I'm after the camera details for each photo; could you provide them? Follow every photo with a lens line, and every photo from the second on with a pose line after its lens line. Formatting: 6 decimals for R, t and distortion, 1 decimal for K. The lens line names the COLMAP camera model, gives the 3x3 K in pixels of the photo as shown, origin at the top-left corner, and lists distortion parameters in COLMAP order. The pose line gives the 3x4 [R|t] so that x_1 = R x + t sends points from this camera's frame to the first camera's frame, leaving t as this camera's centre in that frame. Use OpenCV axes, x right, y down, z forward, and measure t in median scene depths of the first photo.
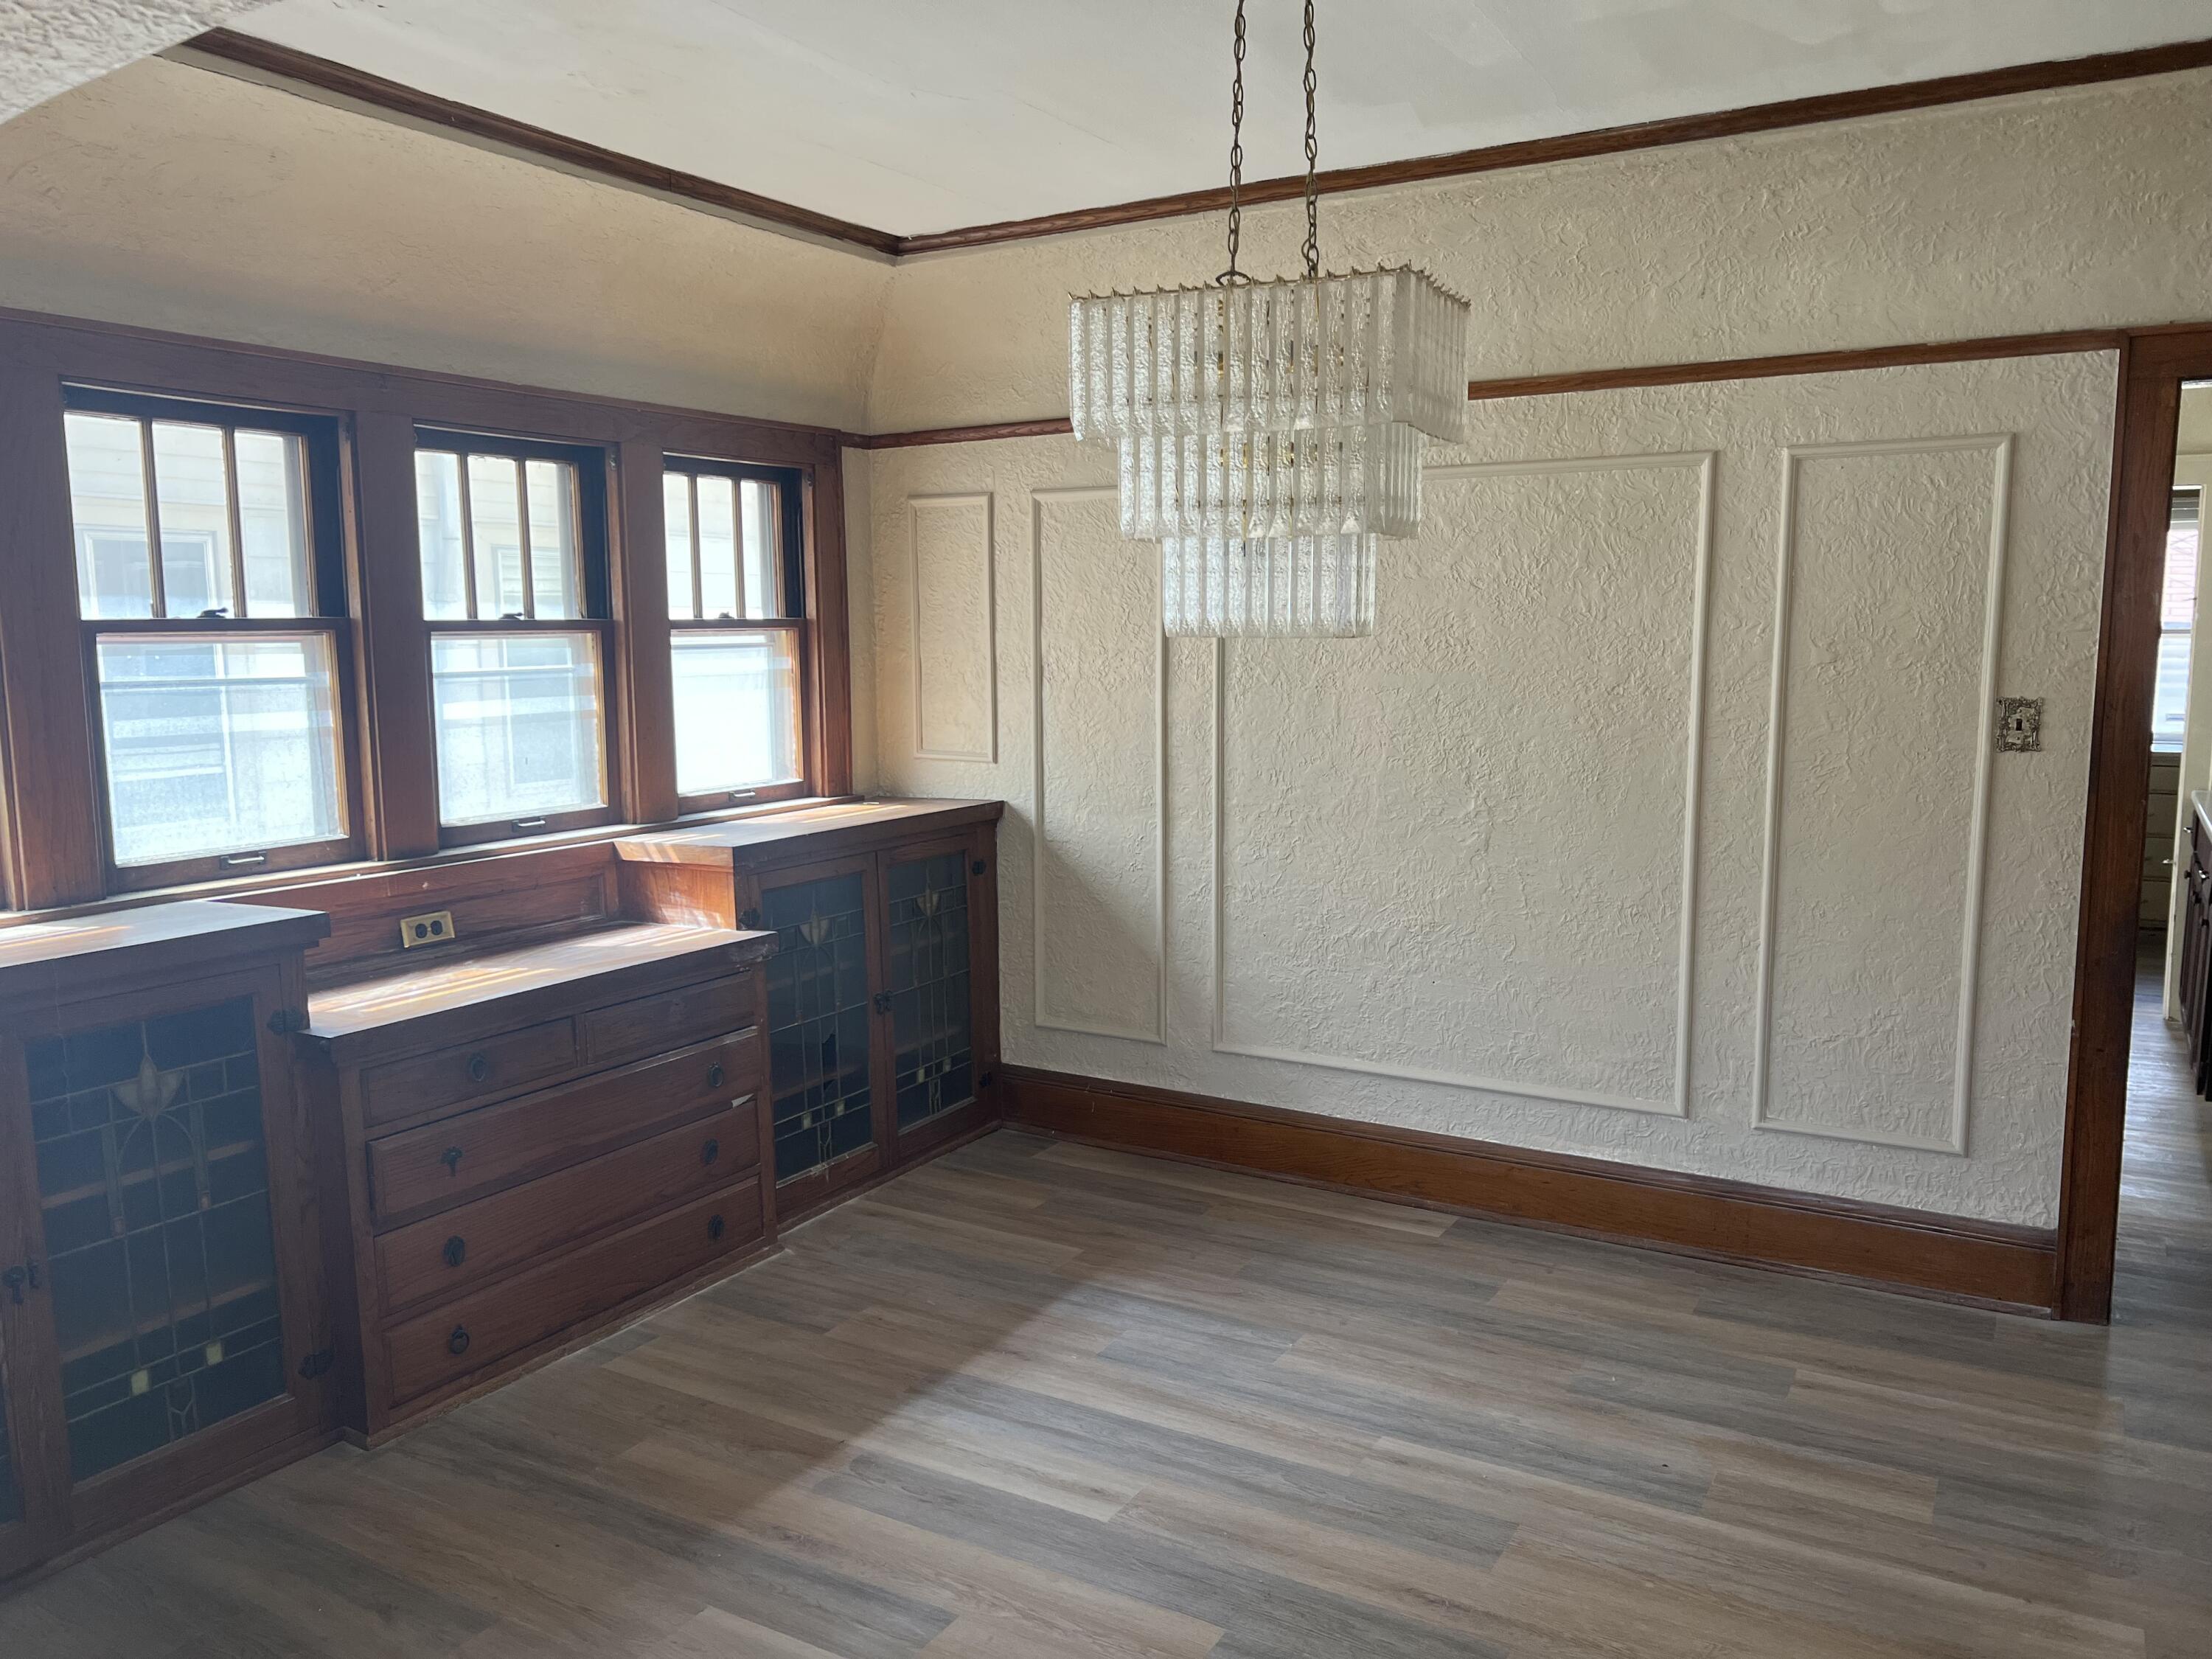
lens RADIAL K [[1637.4, 0, 1101.5], [0, 1637.4, 806.7], [0, 0, 1]] dist [0.054838, -0.065015]
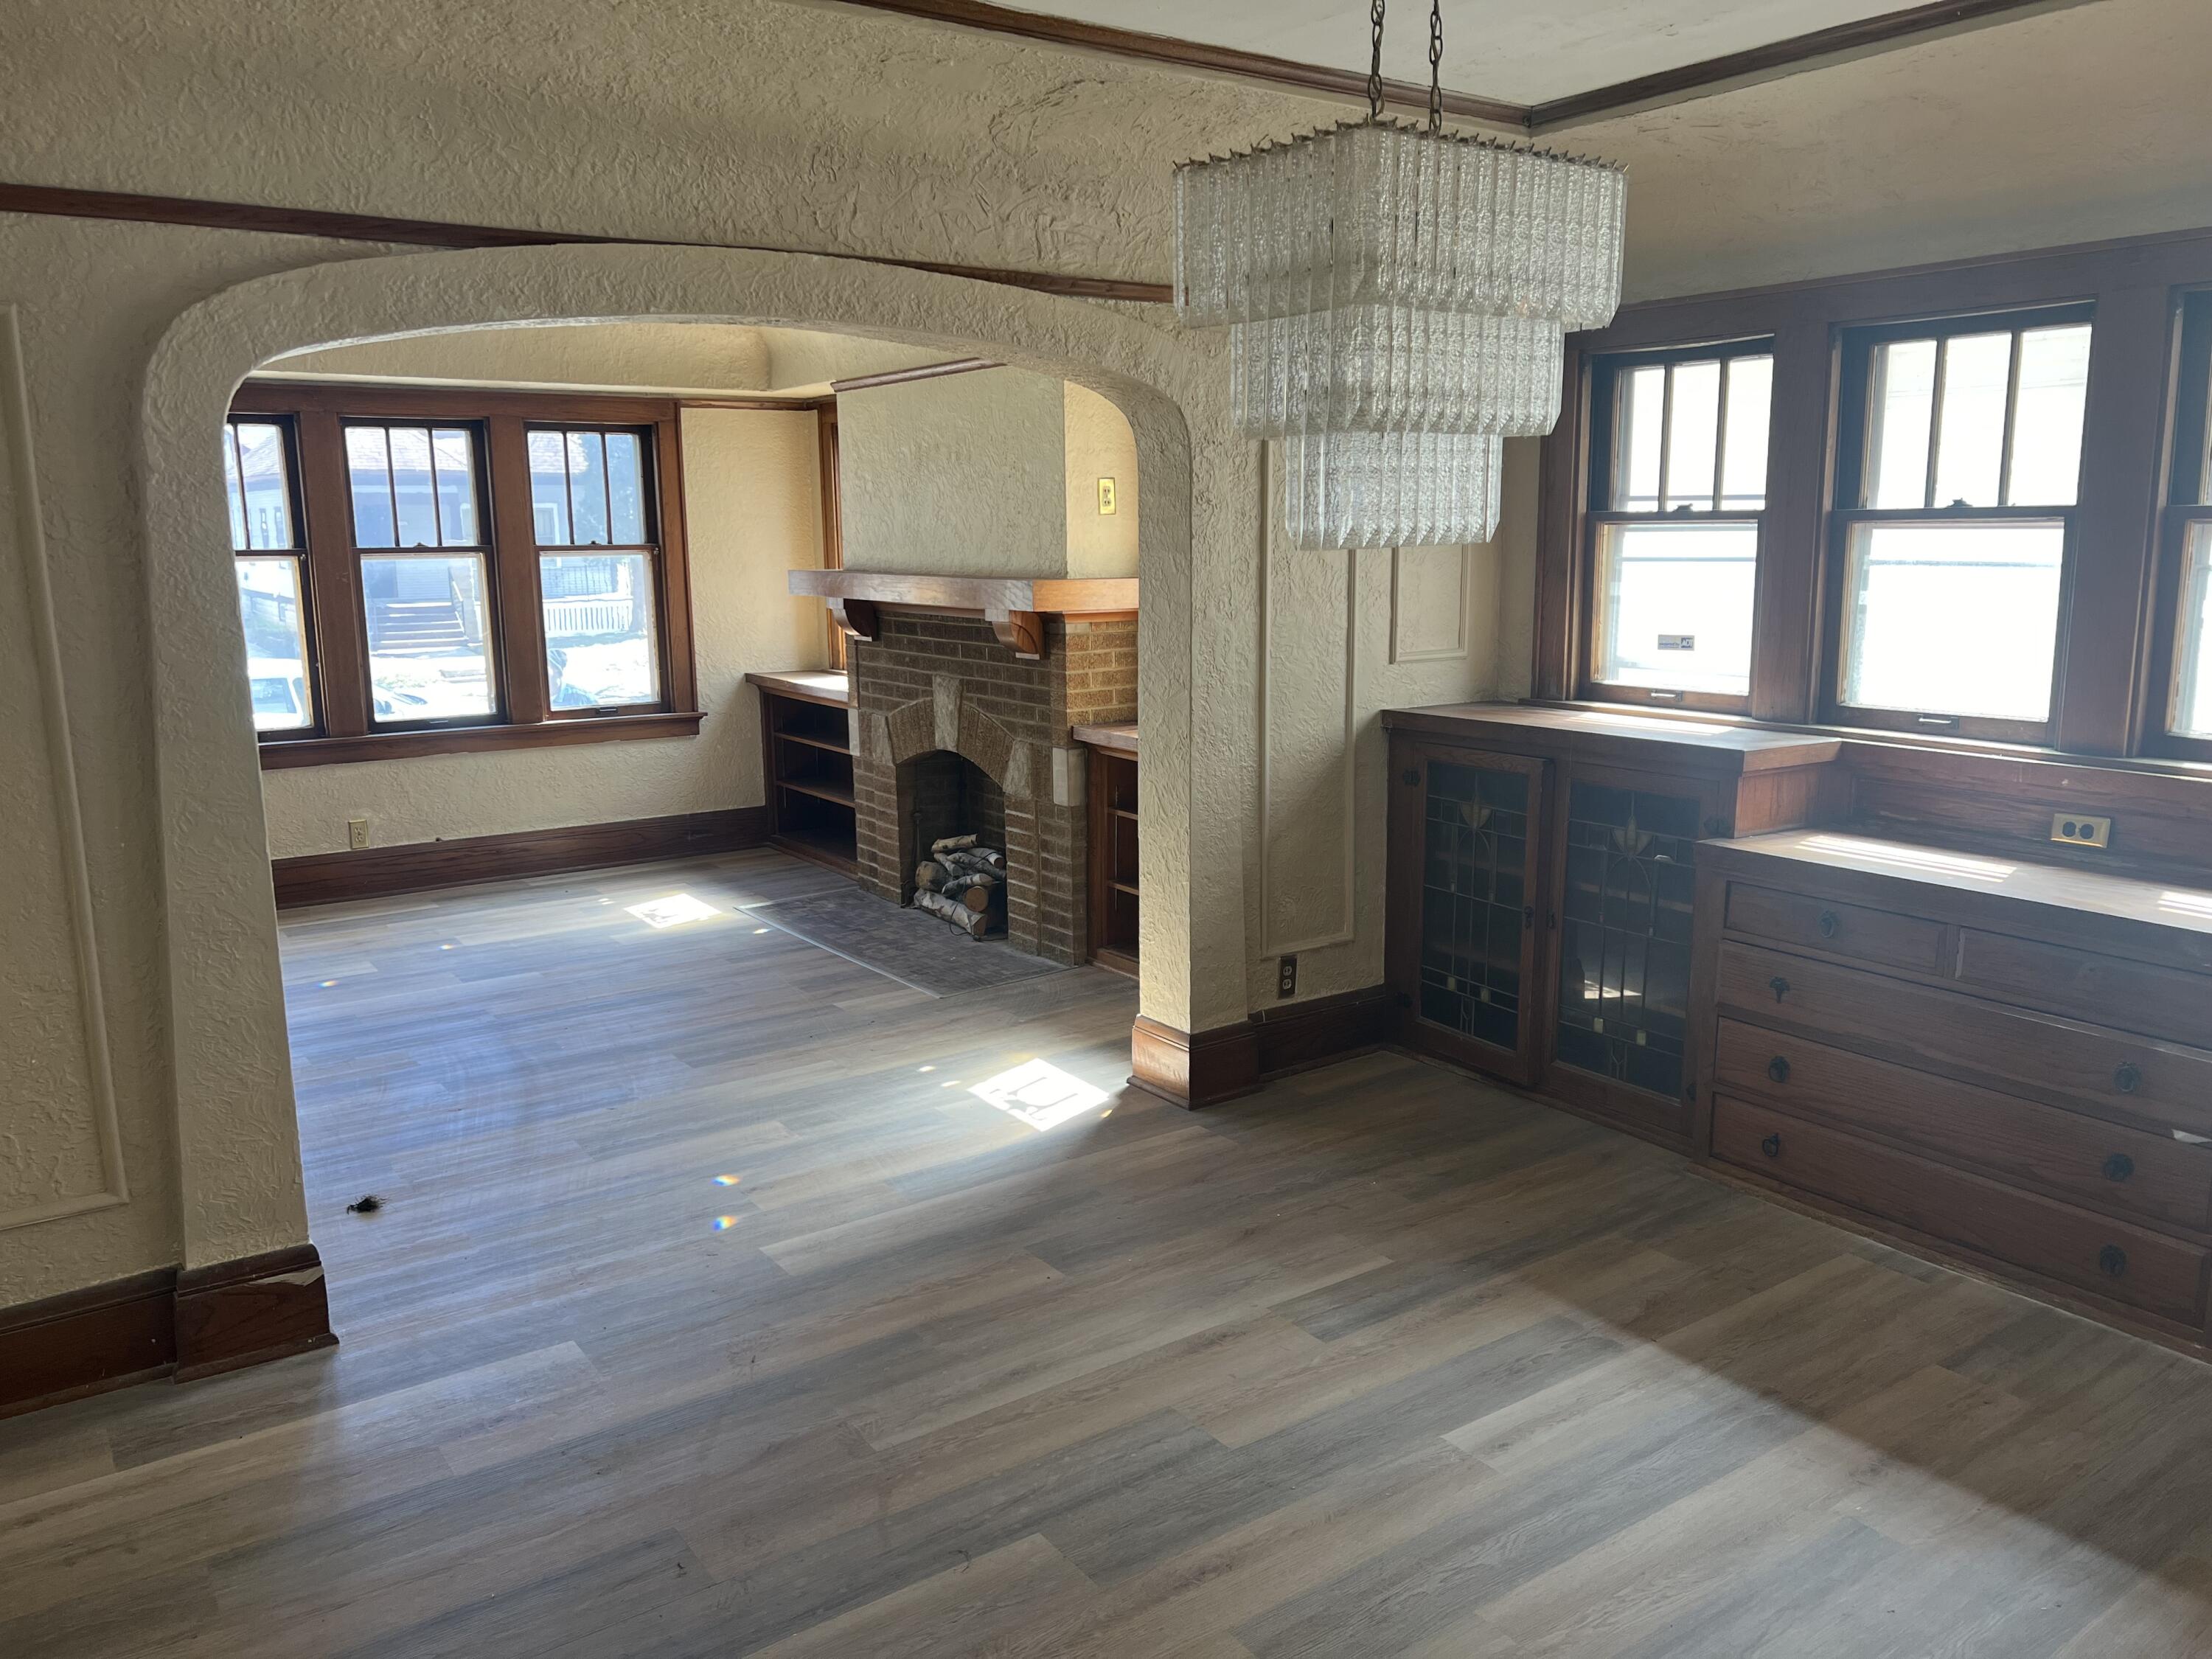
lens RADIAL K [[1637.4, 0, 1111.8], [0, 1637.4, 842.5], [0, 0, 1]] dist [0.054838, -0.065015]
pose [[-0.404749, 0.188736, -0.894739, 0.836044], [-0.085227, 0.966423, 0.242411, -0.127518], [0.910448, 0.174371, -0.375073, 1.041574]]
